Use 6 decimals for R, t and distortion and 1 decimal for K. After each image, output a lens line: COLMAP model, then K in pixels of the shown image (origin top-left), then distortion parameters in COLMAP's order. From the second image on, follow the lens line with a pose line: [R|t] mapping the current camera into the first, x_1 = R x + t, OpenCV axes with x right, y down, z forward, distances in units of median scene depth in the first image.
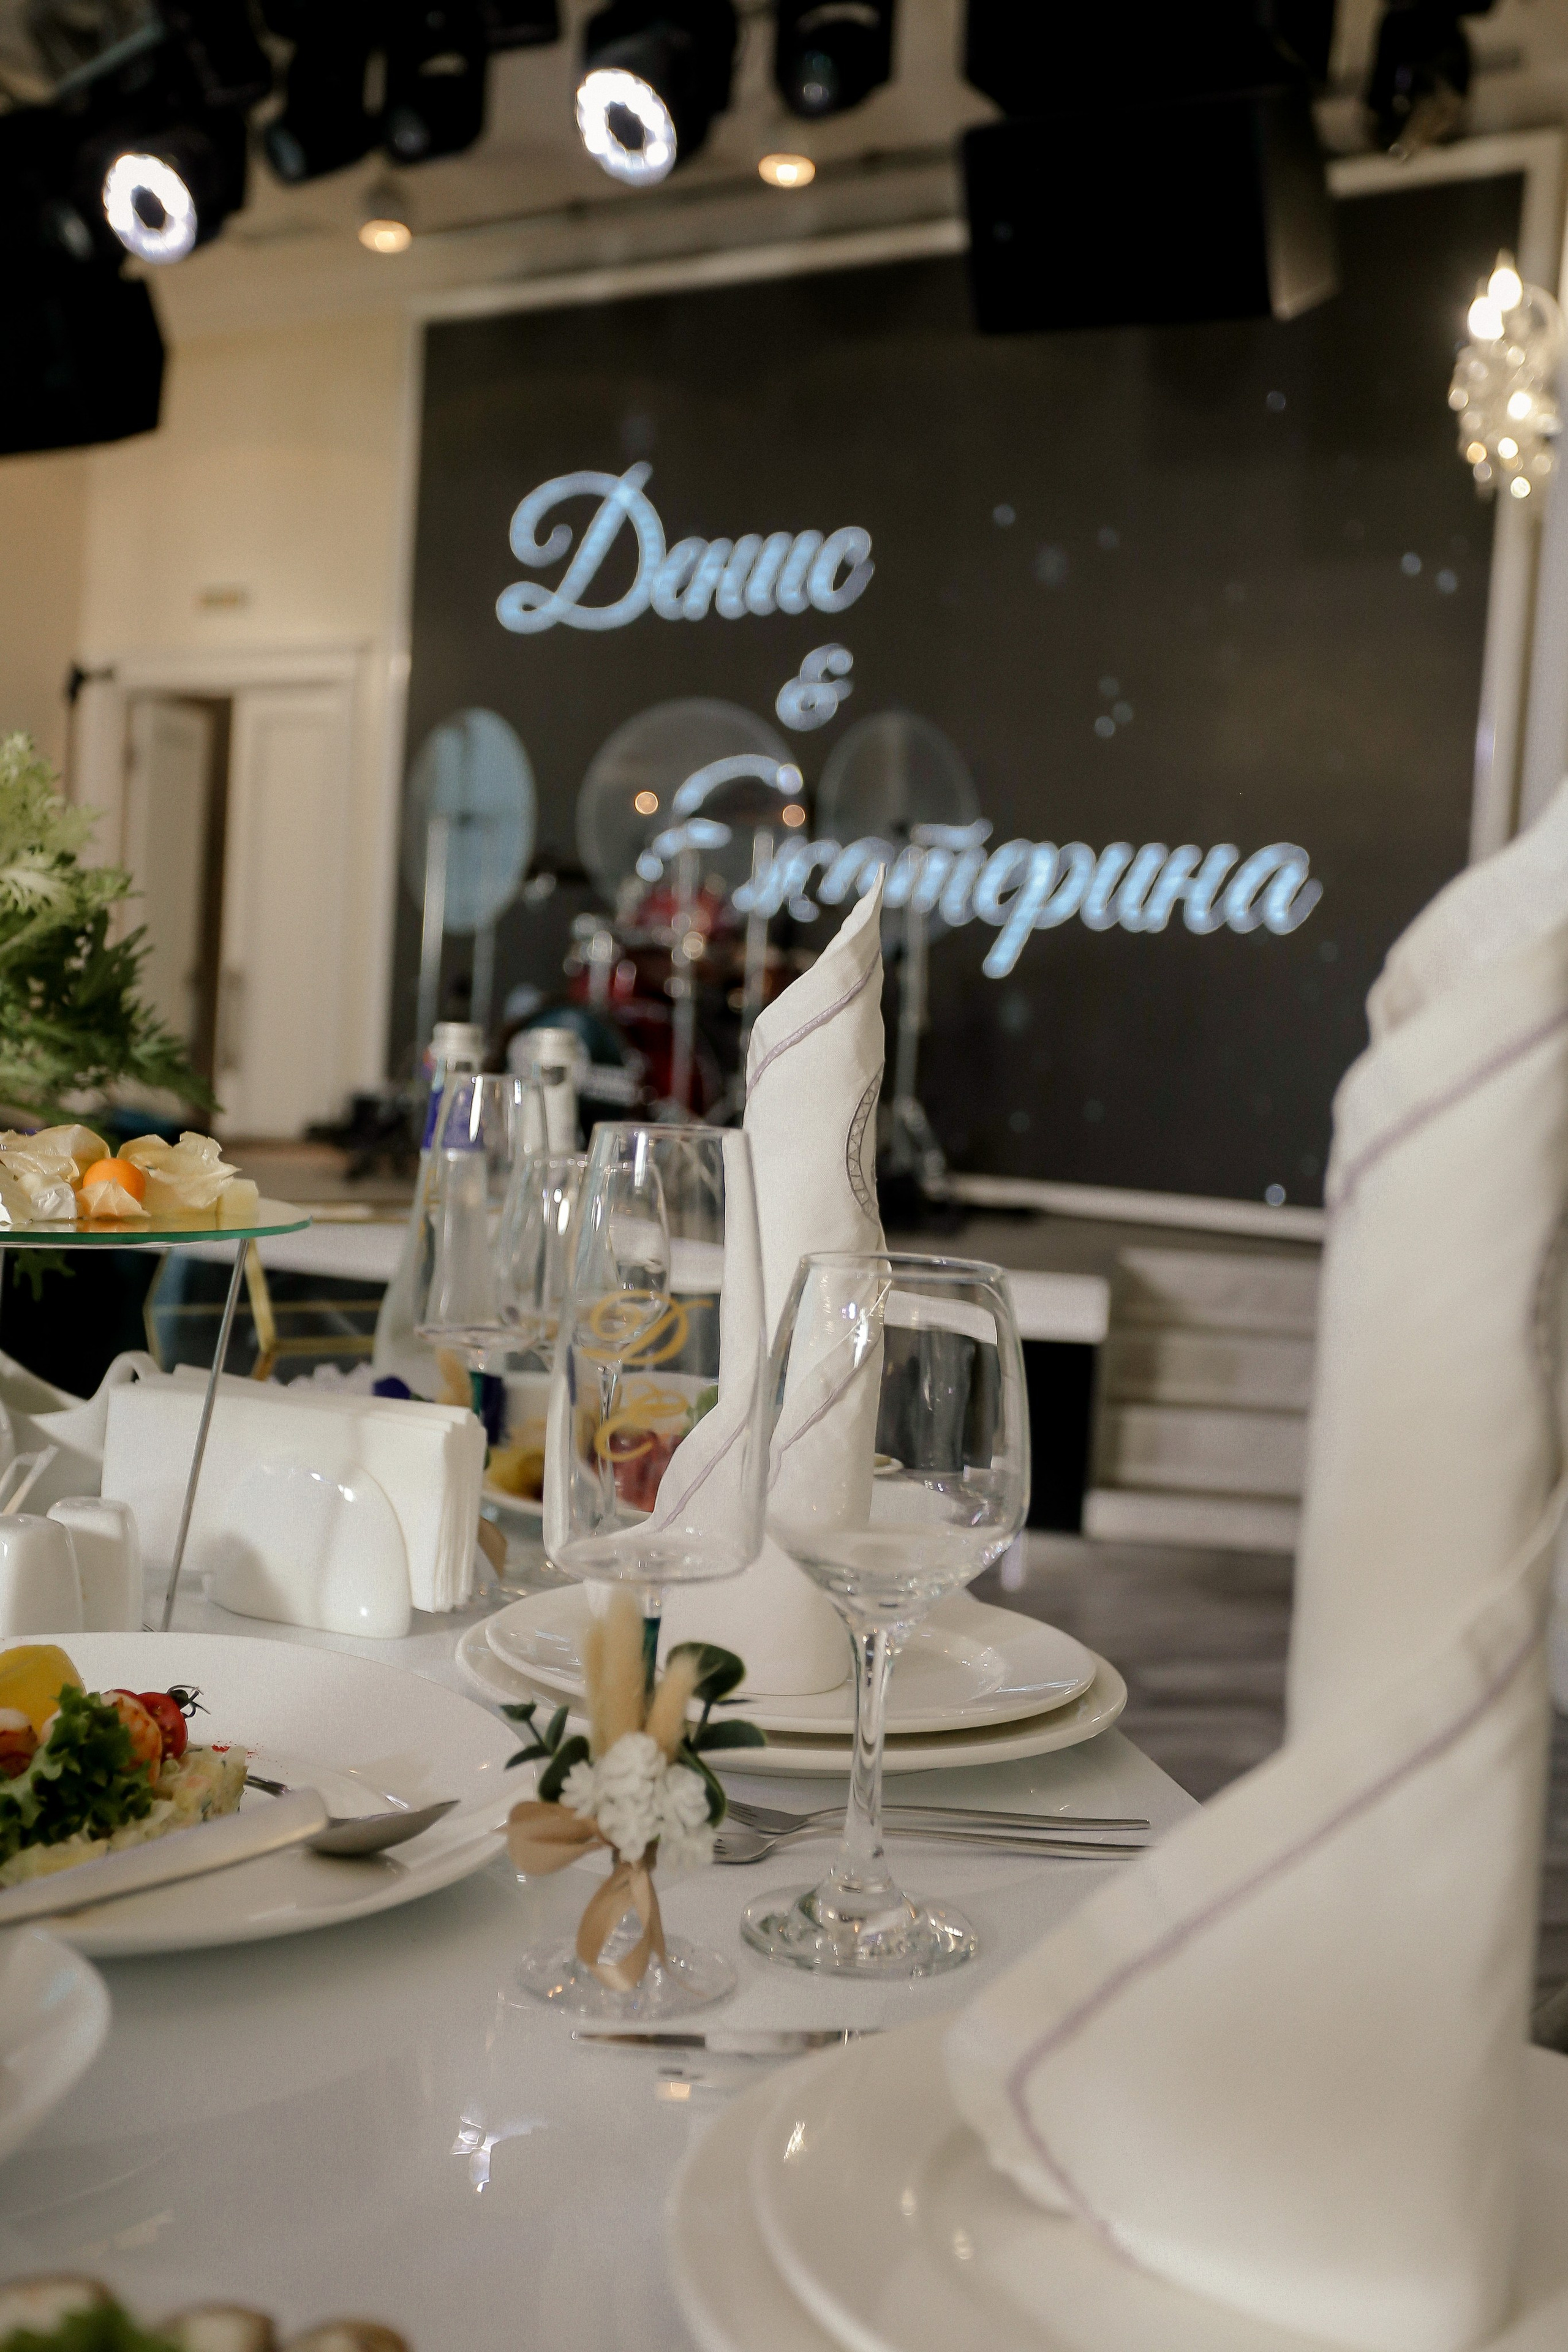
lens RADIAL K [[2554.1, 0, 787.2], [0, 2554.1, 1167.4], [0, 0, 1]] dist [0.050567, 0.000000]
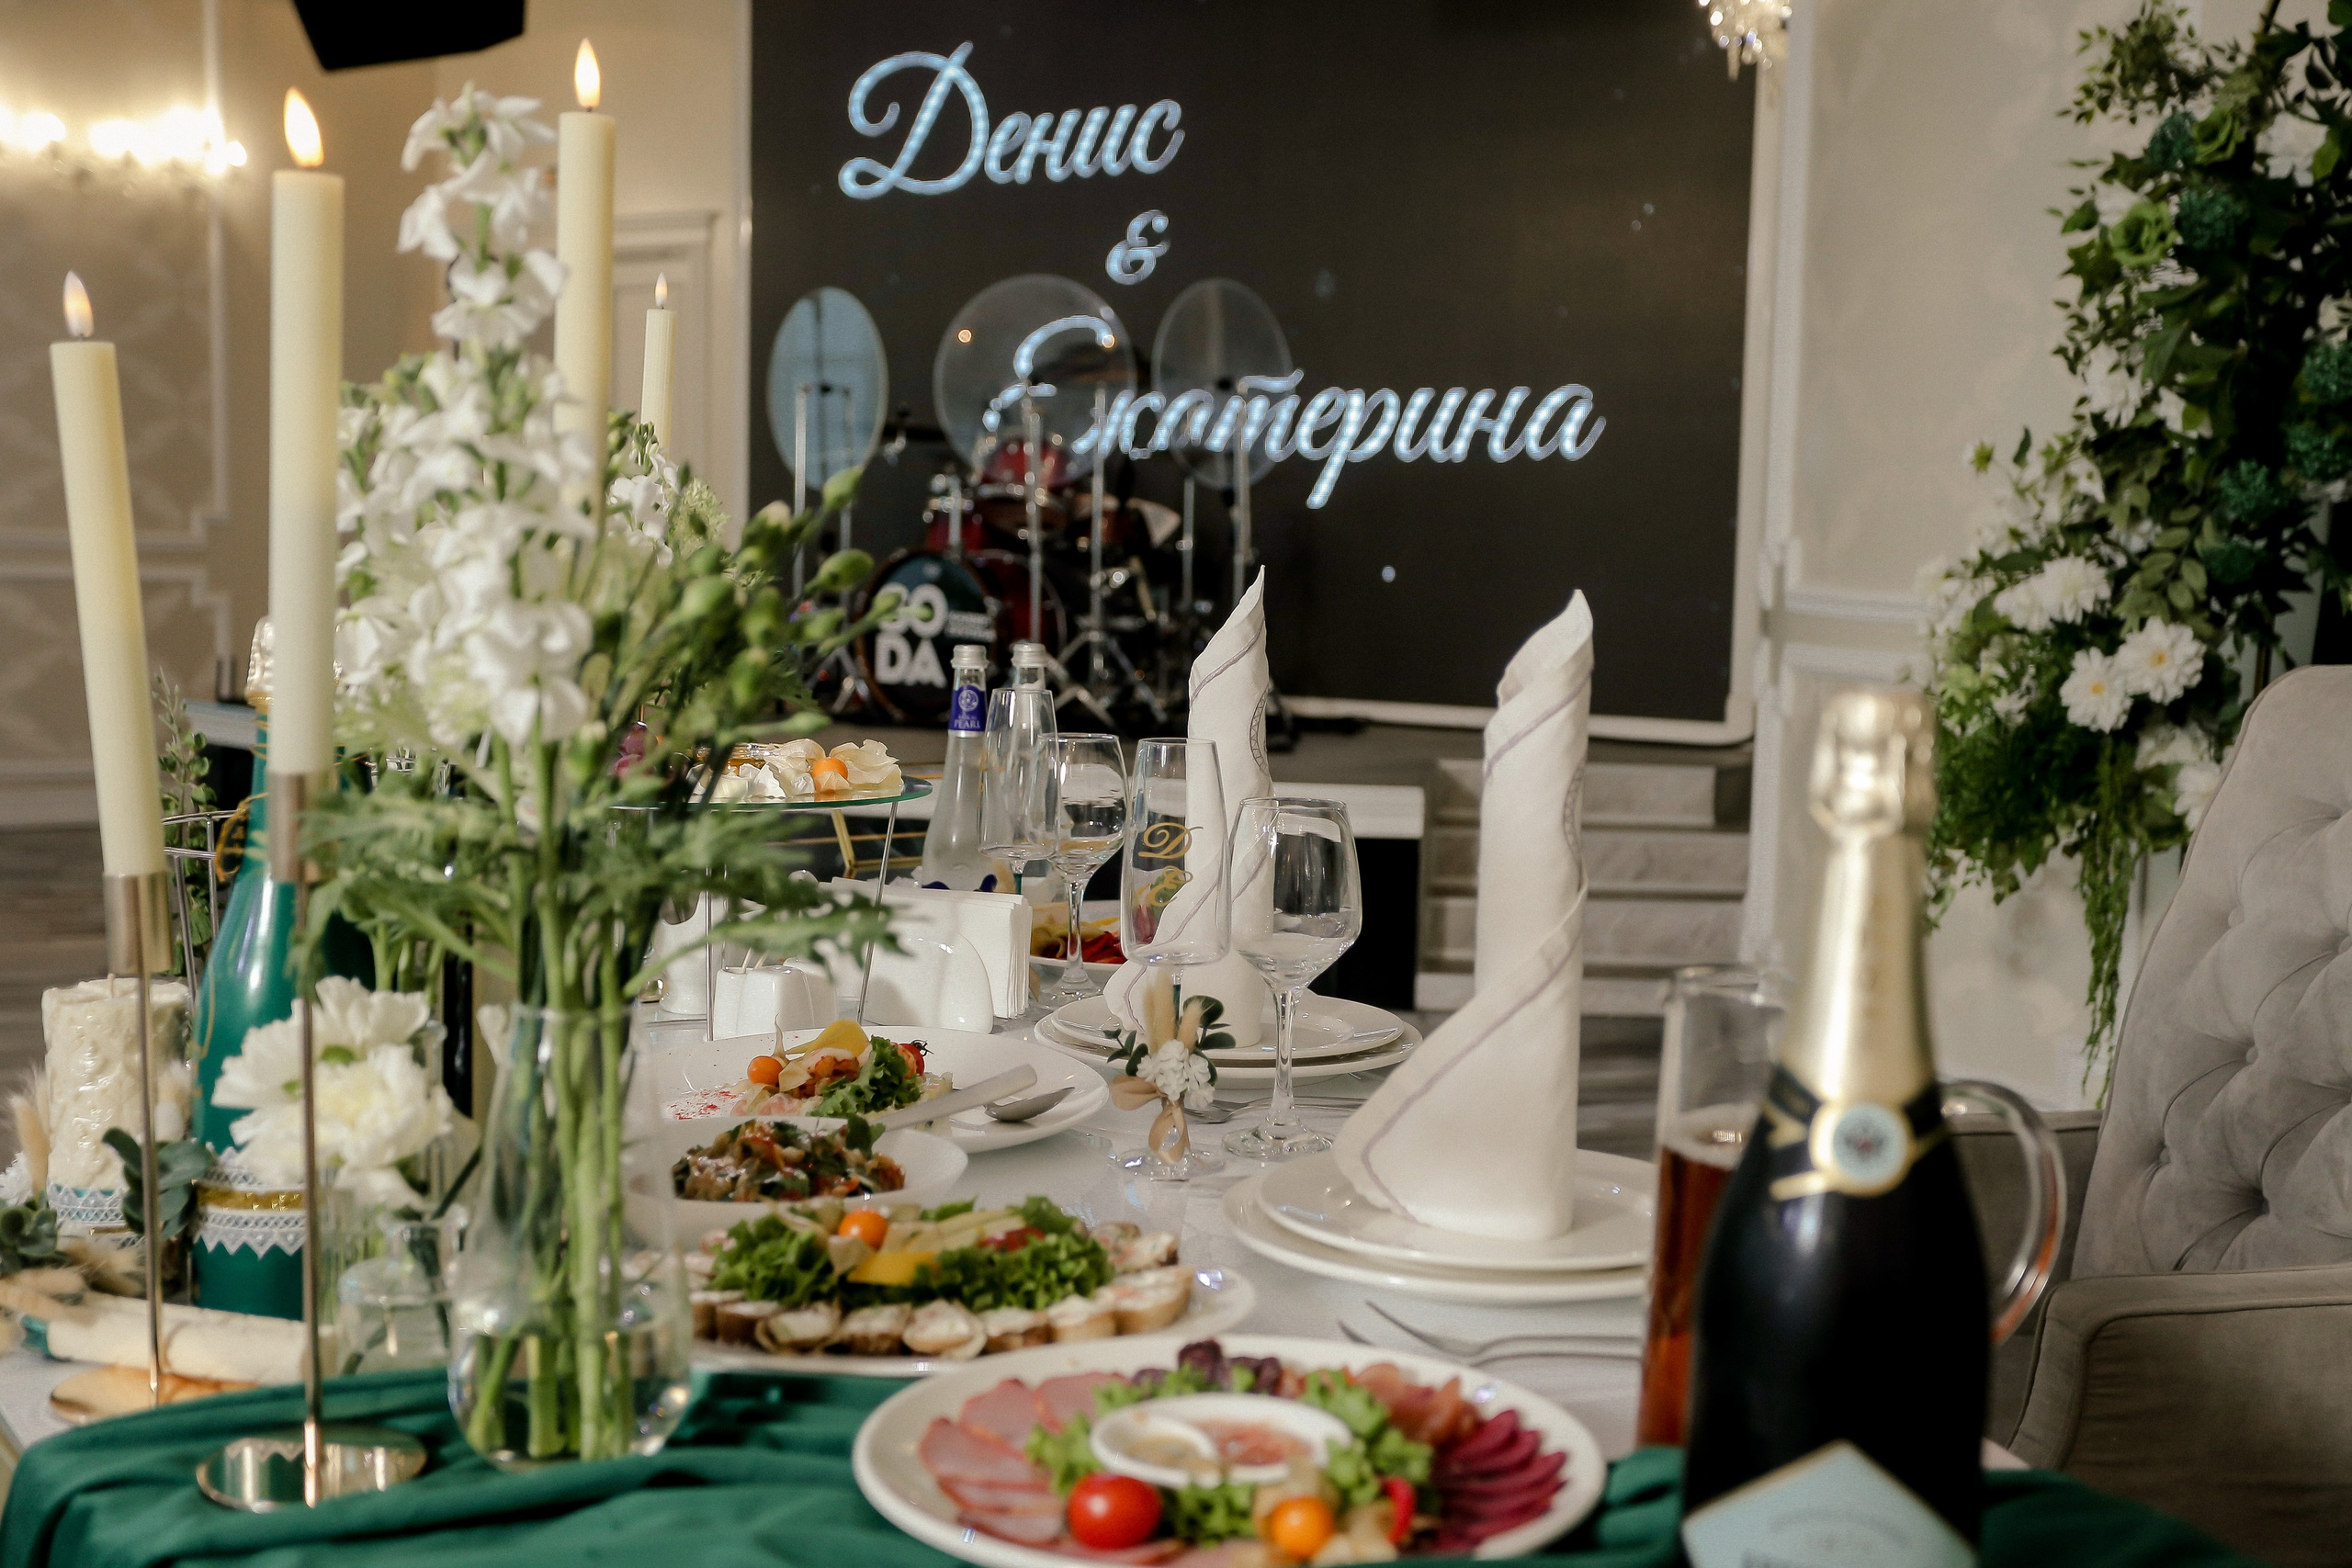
lens RADIAL K [[2553.8, 0, 1176.5], [0, 2553.8, 792.0], [0, 0, 1]] dist [0.050567, 0.000000]
pose [[0.998832, -0.041959, 0.023976, -0.013466], [0.040856, 0.998162, 0.044756, -0.009203], [-0.025810, -0.043724, 0.998710, -0.141656]]
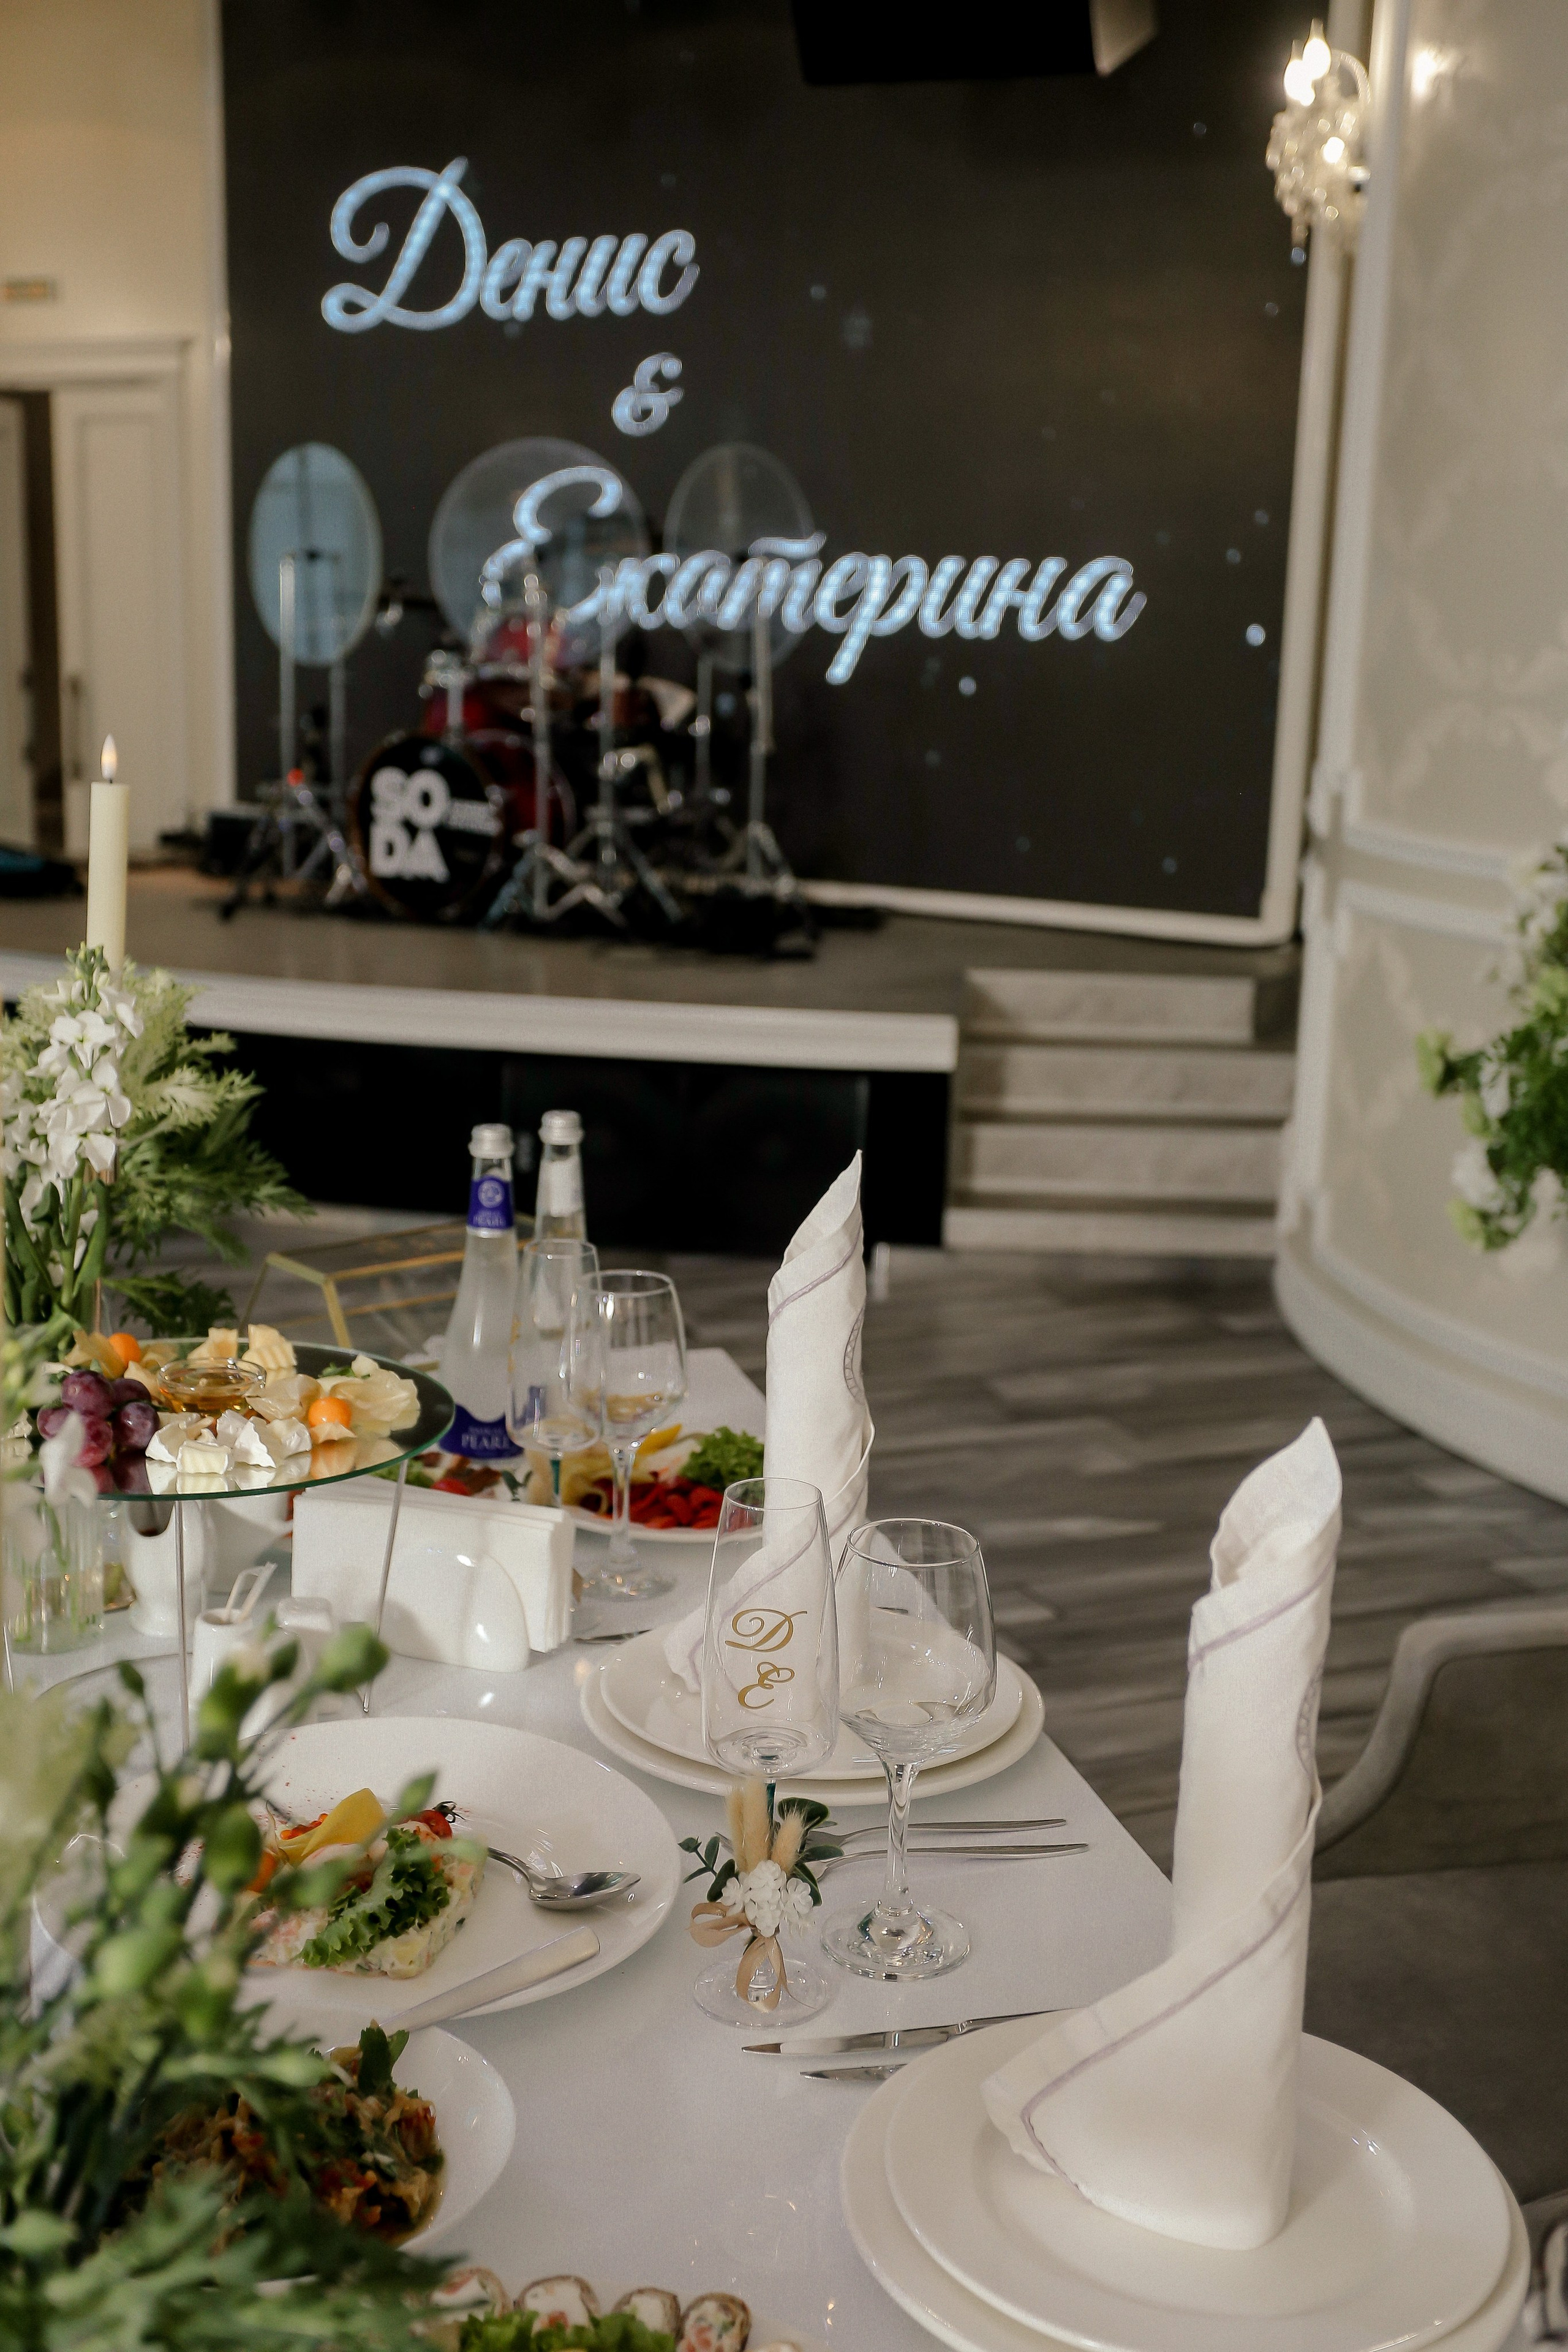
lens RADIAL K [[2554.1, 0, 788.5], [0, 2554.1, 1179.4], [0, 0, 1]] dist [0.050567, 0.000000]
pose [[0.996993, -0.045592, 0.062659, -0.017806], [0.035129, 0.986659, 0.158964, -0.064836], [-0.069071, -0.156284, 0.985294, -0.075122]]
